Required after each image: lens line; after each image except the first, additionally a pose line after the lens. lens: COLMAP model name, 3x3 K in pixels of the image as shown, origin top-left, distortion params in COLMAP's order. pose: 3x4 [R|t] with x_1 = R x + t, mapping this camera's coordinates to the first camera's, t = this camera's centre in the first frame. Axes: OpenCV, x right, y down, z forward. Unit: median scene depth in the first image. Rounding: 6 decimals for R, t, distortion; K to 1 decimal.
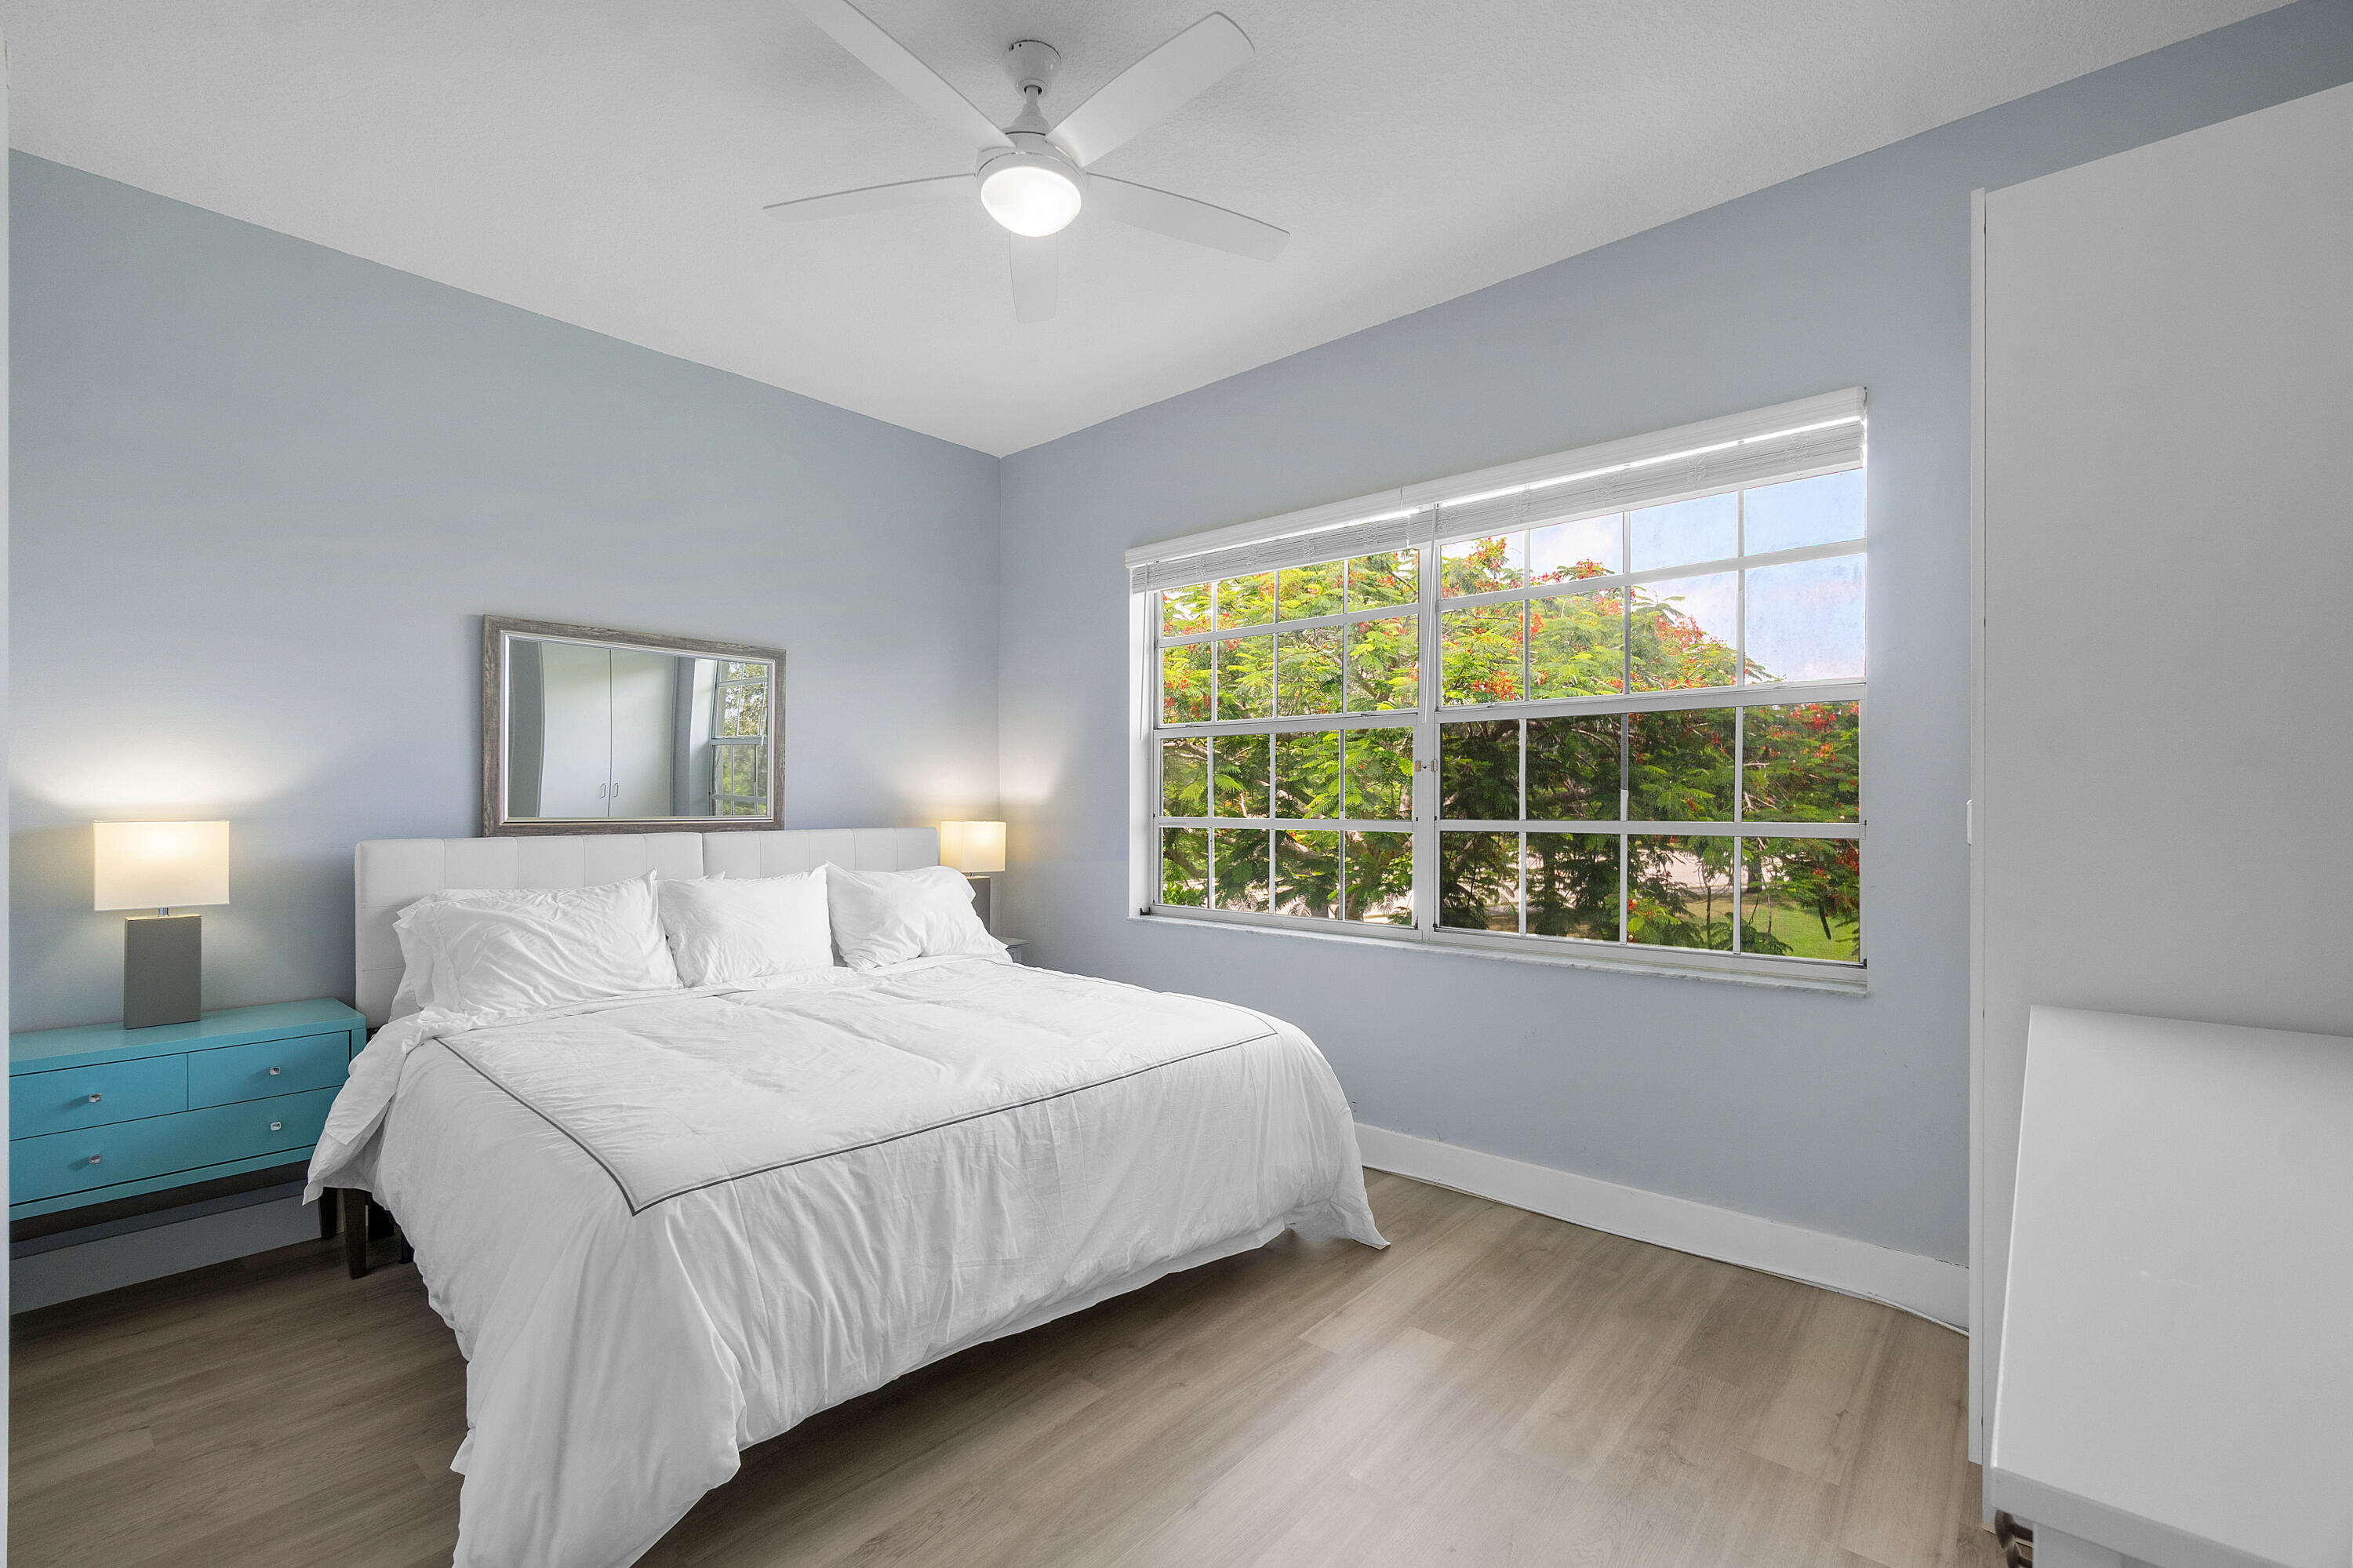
lens RADIAL K [[1027.5, 0, 1171.4], [0, 1027.5, 799.0], [0, 0, 1]] dist [-0.002671, -0.000111]
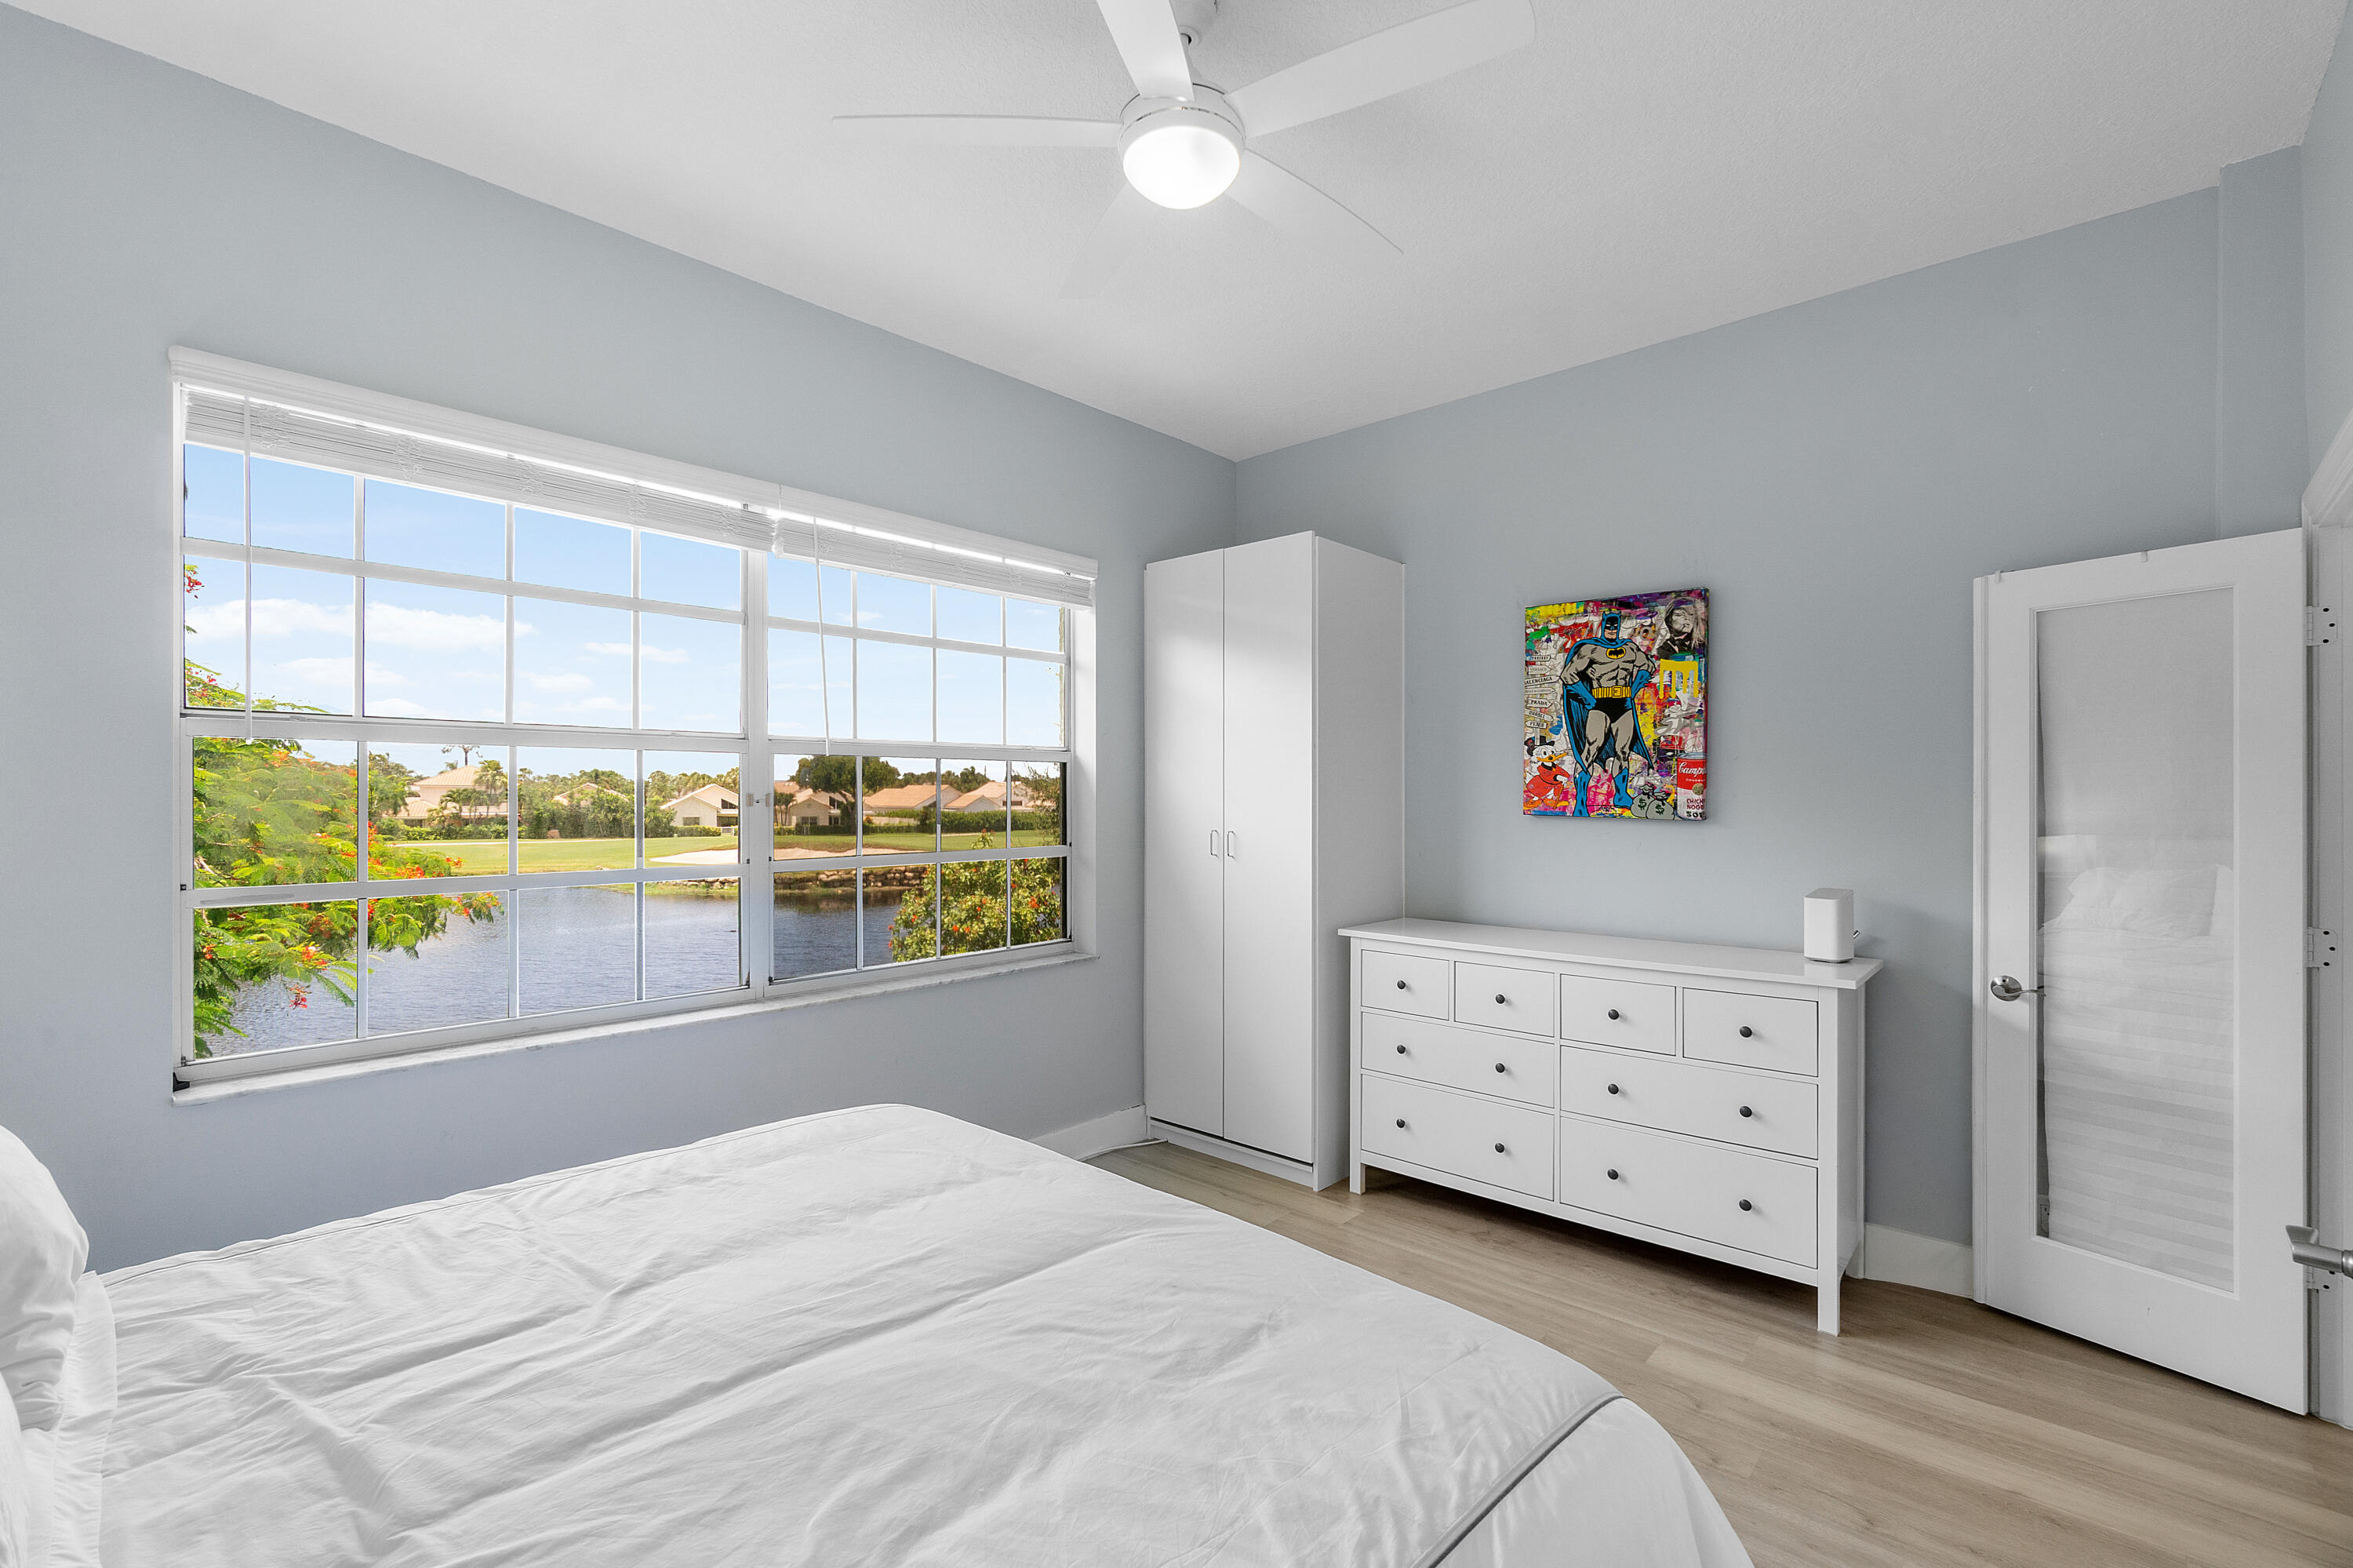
lens RADIAL K [[1027.5, 0, 1171.4], [0, 1027.5, 799.0], [0, 0, 1]] dist [-0.002671, -0.000111]
pose [[0.011748, -0.002334, 0.999928, -0.887033], [0.001104, 0.999997, 0.002321, -0.050774], [-0.999930, 0.001077, 0.011751, 0.895406]]
